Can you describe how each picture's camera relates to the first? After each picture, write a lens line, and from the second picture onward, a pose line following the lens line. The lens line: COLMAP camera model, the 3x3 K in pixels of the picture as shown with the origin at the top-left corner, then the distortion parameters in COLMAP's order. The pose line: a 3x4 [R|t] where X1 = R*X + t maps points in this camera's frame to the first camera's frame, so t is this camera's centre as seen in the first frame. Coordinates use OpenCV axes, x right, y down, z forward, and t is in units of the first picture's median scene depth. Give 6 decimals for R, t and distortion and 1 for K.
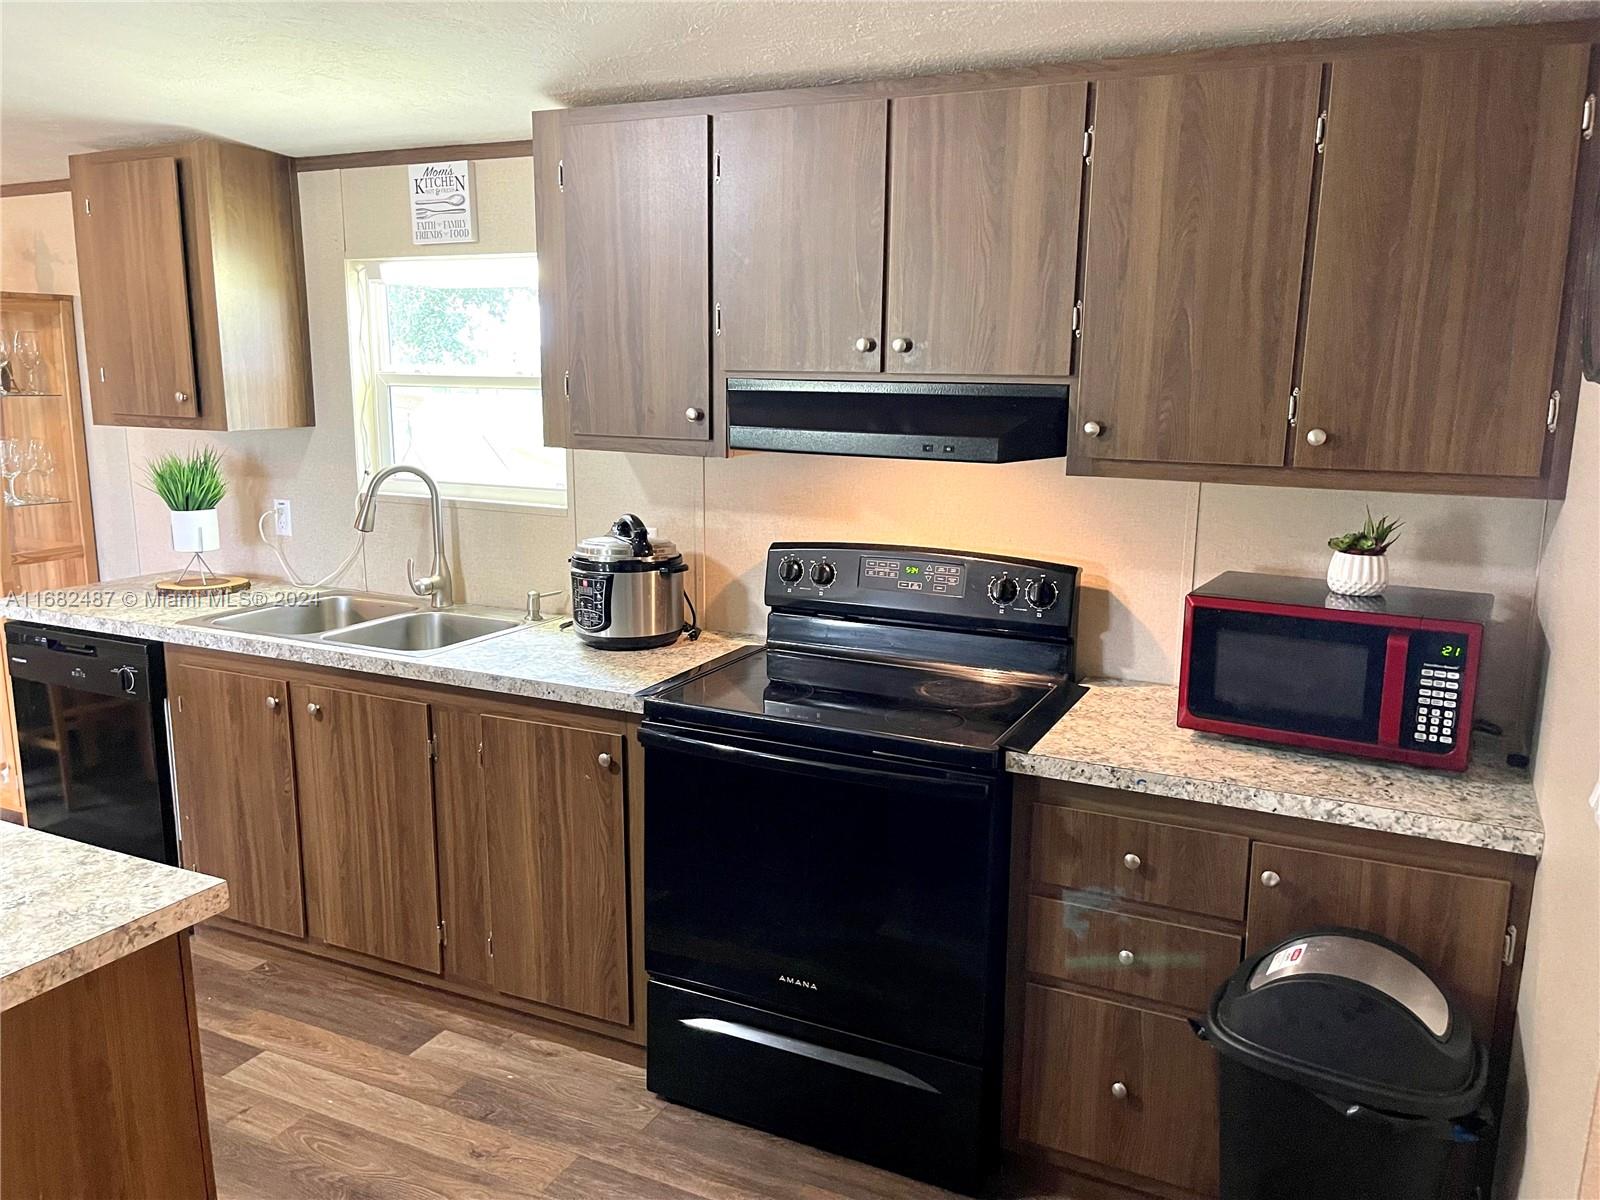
lens RADIAL K [[1207.0, 0, 801.1], [0, 1207.0, 607.5], [0, 0, 1]] dist [0.039327, -0.041339]
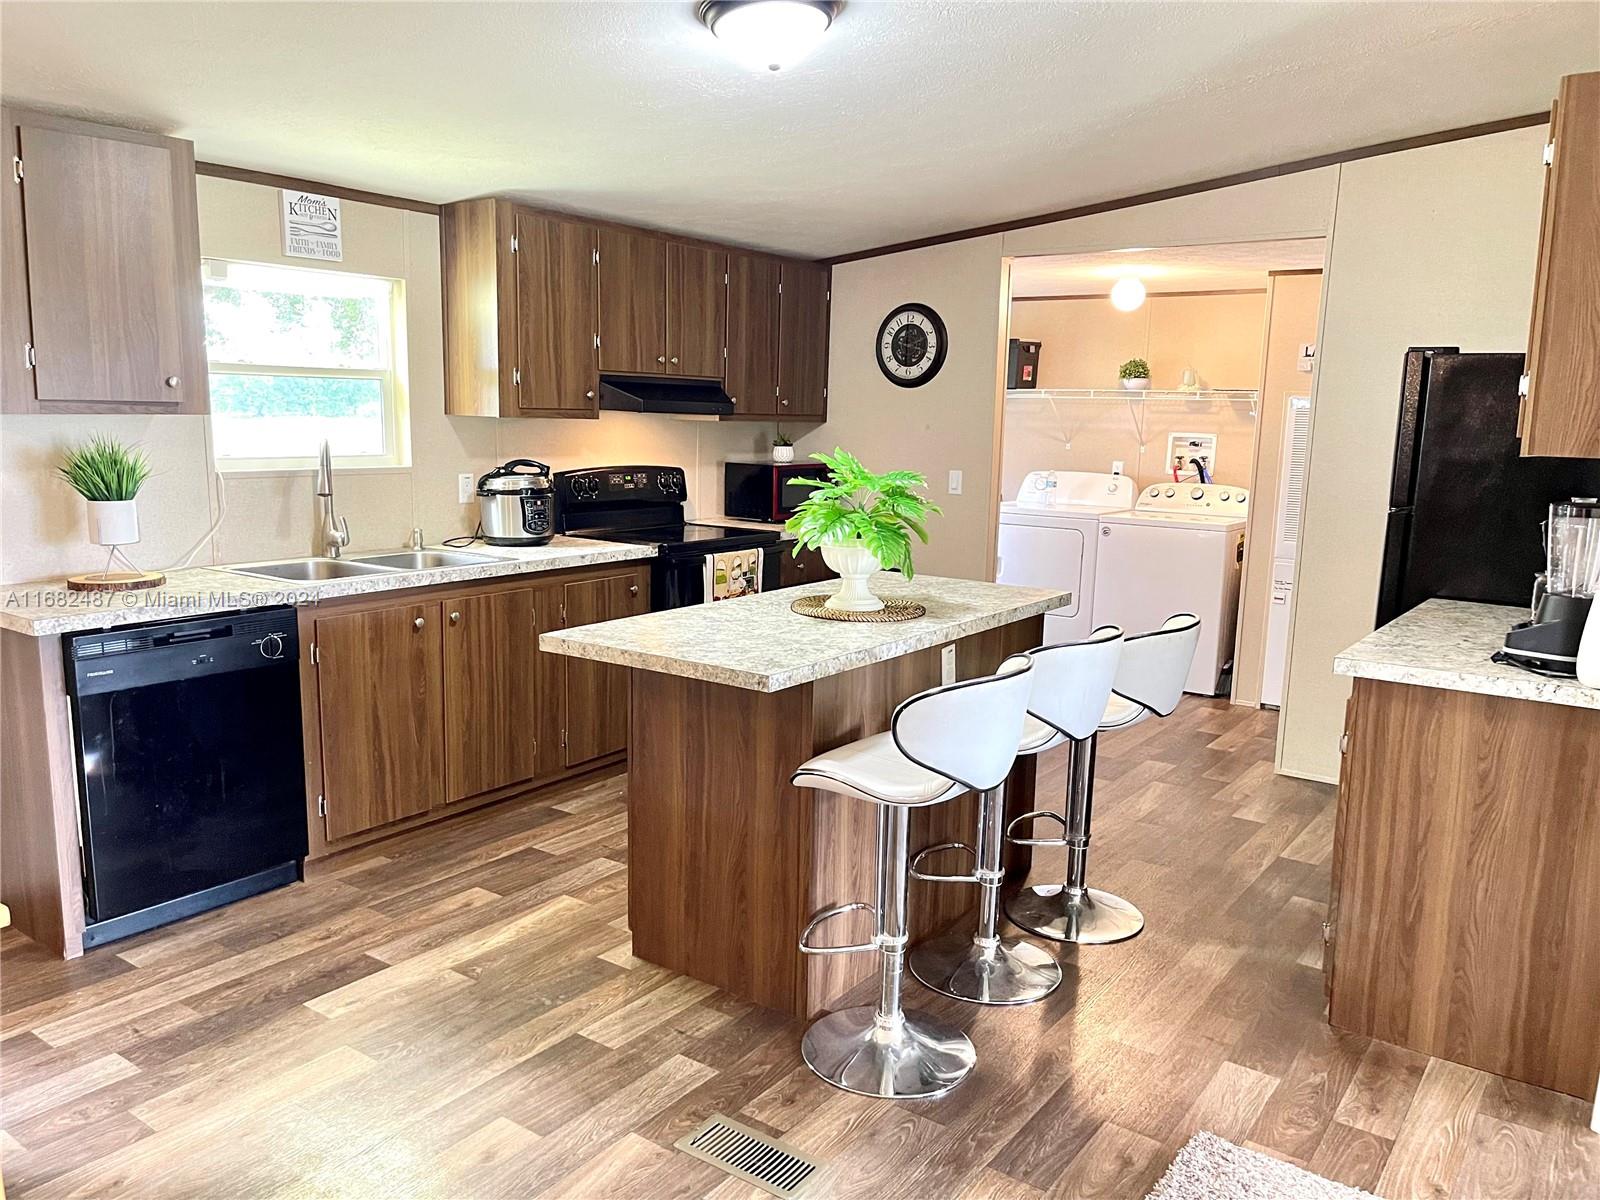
lens RADIAL K [[1207.0, 0, 798.7], [0, 1207.0, 609.3], [0, 0, 1]] dist [0.039327, -0.041339]
pose [[0.182386, -0.170476, 0.968335, -1.631777], [0.171525, 0.975269, 0.139390, -0.045680], [-0.968150, 0.140671, 0.207117, 0.357023]]
